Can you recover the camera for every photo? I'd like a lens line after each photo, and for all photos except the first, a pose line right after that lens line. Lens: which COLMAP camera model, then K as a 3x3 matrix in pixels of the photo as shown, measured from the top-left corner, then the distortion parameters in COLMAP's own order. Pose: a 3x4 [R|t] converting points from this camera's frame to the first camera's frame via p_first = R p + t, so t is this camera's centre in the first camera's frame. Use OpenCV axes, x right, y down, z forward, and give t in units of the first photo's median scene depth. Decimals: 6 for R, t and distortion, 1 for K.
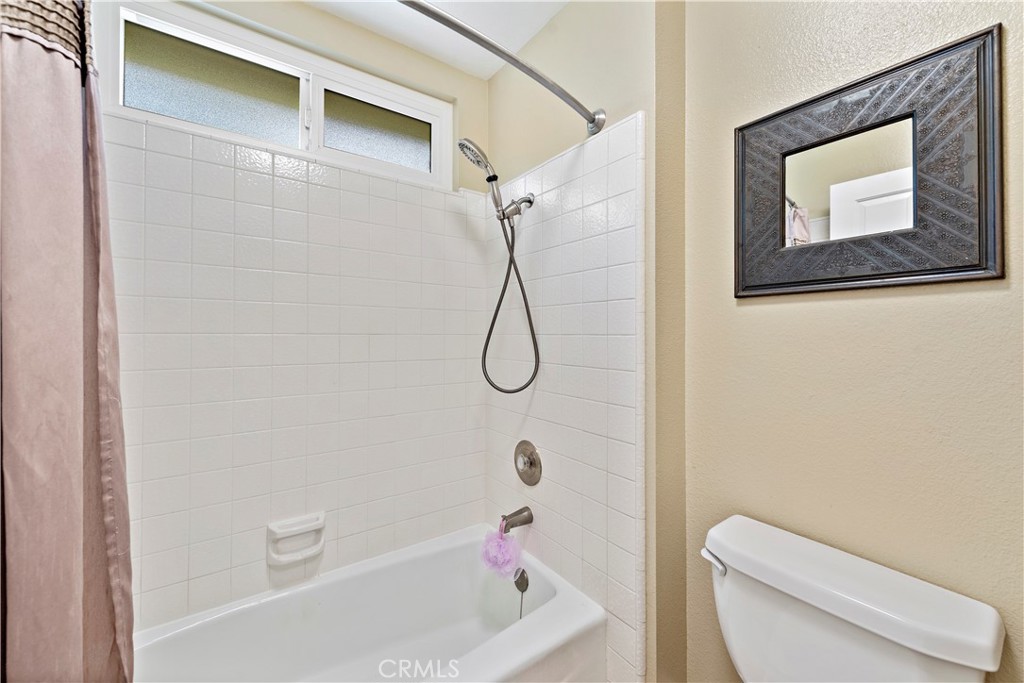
lens RADIAL K [[402.5, 0, 510.8], [0, 402.5, 334.7], [0, 0, 1]] dist [0.020579, -0.006534]
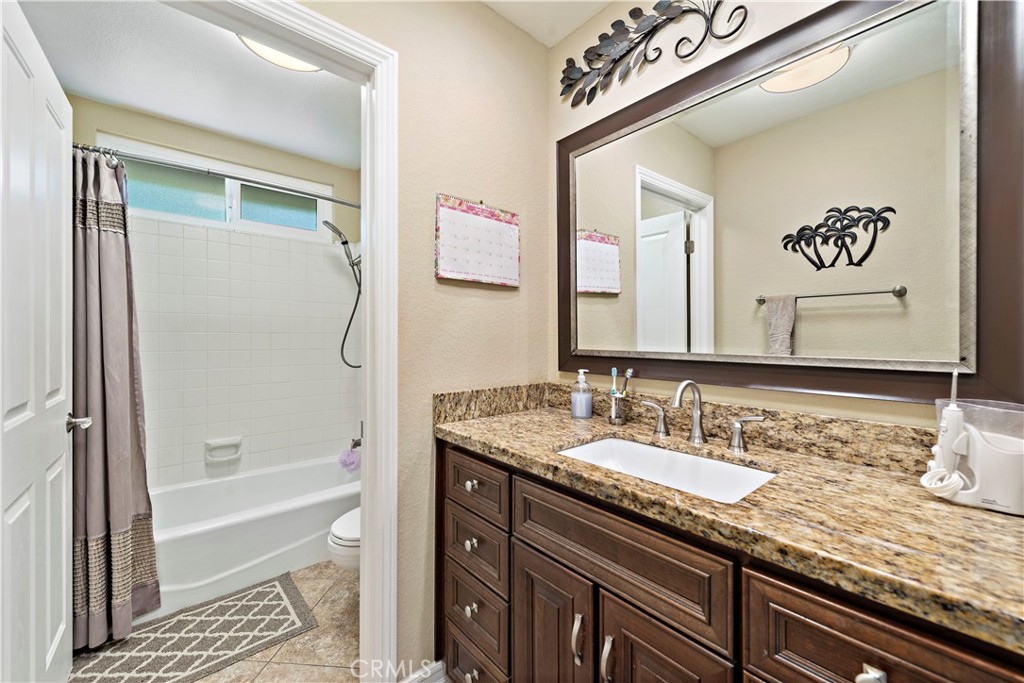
lens RADIAL K [[402.5, 0, 515.5], [0, 402.5, 344.1], [0, 0, 1]] dist [0.020579, -0.006534]
pose [[0.995637, 0.008657, 0.092911, 0.524474], [-0.011013, 0.999630, 0.024877, -0.006969], [-0.092662, -0.025792, 0.995364, -0.795865]]
